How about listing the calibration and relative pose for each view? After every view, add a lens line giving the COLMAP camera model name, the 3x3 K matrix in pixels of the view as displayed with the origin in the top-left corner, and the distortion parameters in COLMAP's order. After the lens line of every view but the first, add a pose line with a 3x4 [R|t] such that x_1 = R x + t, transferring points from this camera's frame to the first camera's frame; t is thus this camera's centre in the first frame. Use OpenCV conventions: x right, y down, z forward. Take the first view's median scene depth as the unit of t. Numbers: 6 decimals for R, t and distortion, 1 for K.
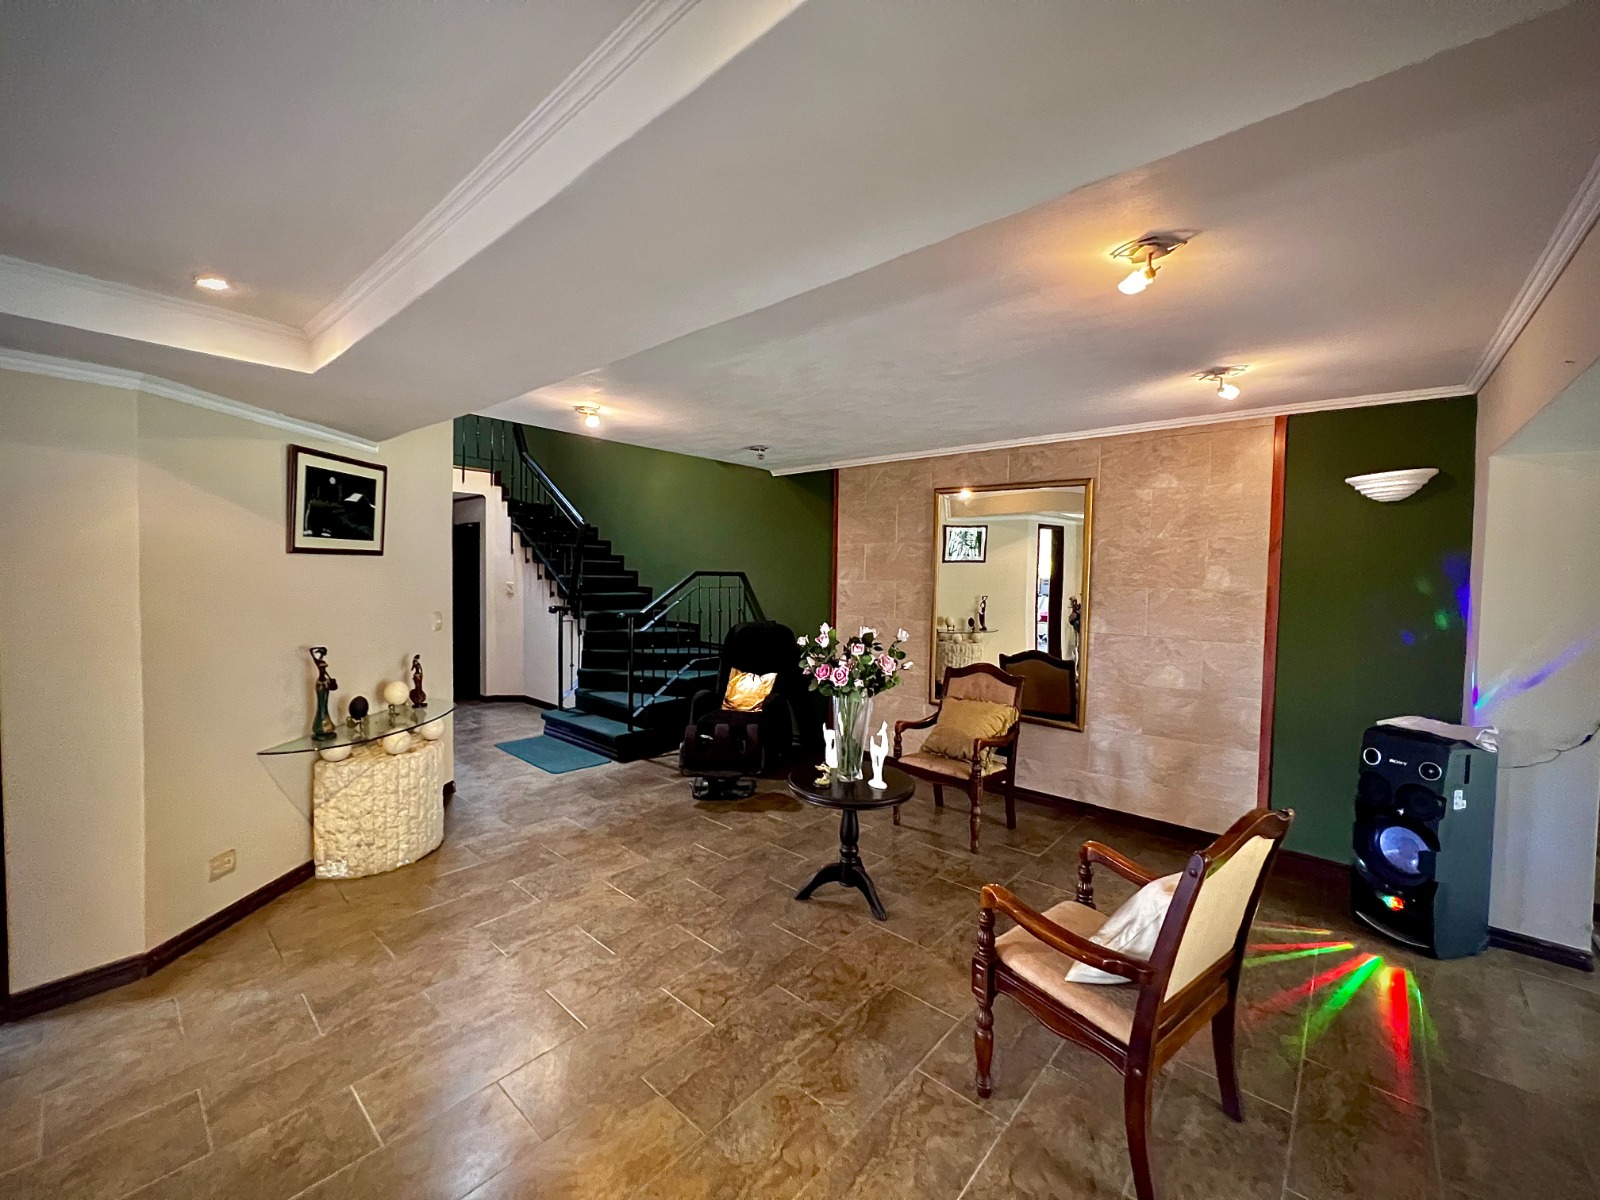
lens RADIAL K [[642.5, 0, 803.0], [0, 642.5, 595.9], [0, 0, 1]] dist [0.002034, 0.000147]
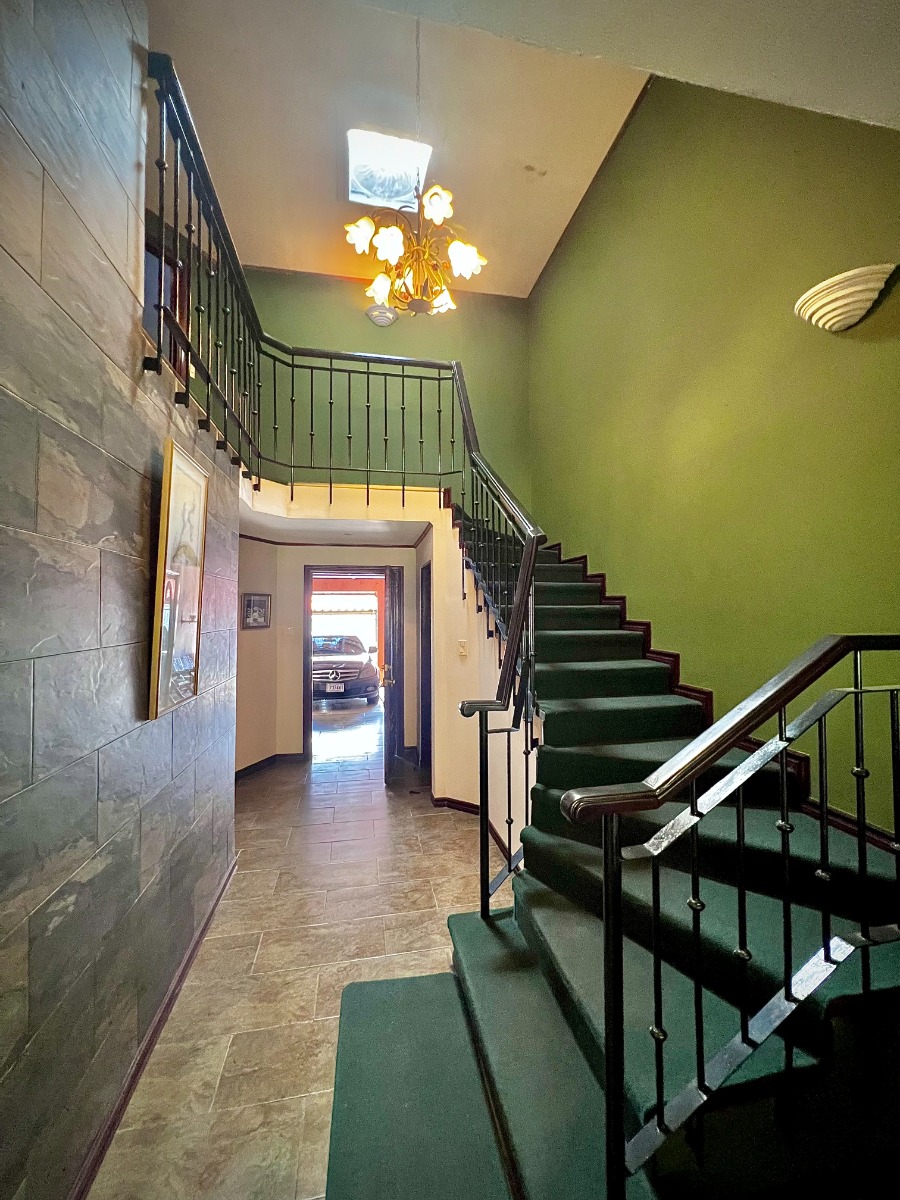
lens RADIAL K [[481.9, 0, 452.4], [0, 481.9, 600.1], [0, 0, 1]] dist [0.002034, 0.000147]
pose [[0.790698, -0.041692, -0.610786, -0.146760], [0.000944, 0.997760, -0.066884, -0.031658], [0.612206, 0.052309, 0.788966, 0.607144]]
